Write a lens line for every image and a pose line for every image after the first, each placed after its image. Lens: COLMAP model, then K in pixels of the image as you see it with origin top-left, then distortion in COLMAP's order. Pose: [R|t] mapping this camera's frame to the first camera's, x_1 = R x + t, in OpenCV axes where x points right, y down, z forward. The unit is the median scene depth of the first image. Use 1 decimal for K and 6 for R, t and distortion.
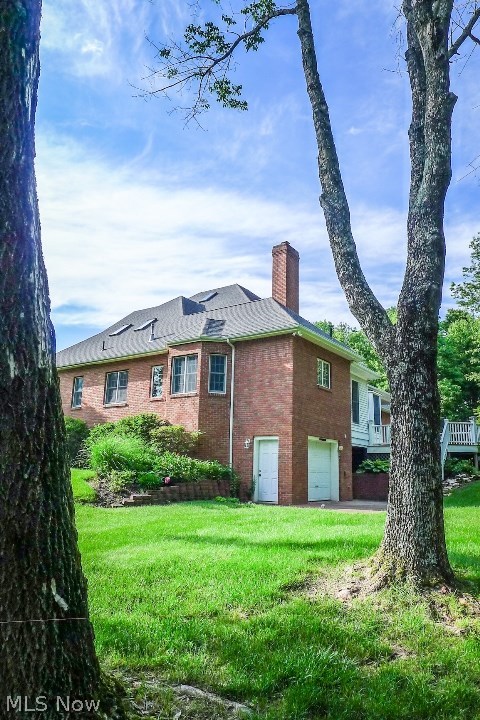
lens RADIAL K [[485.7, 0, 240.0], [0, 485.7, 360.0], [0, 0, 1]] dist [-0.064935, -0.000566]
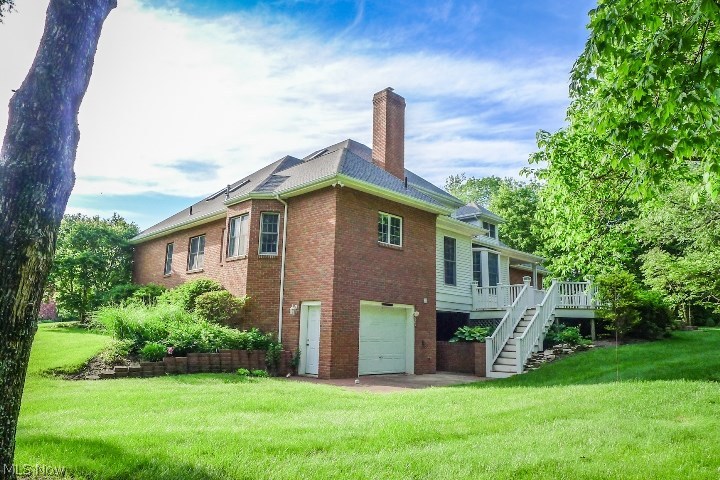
lens RADIAL K [[485.7, 0, 360.0], [0, 485.7, 240.0], [0, 0, 1]] dist [-0.064935, -0.000566]
pose [[0.985281, -0.034267, -0.167471, 0.273185], [0.039360, 0.998855, 0.027186, 0.021809], [0.166348, -0.033377, 0.985502, 0.129103]]
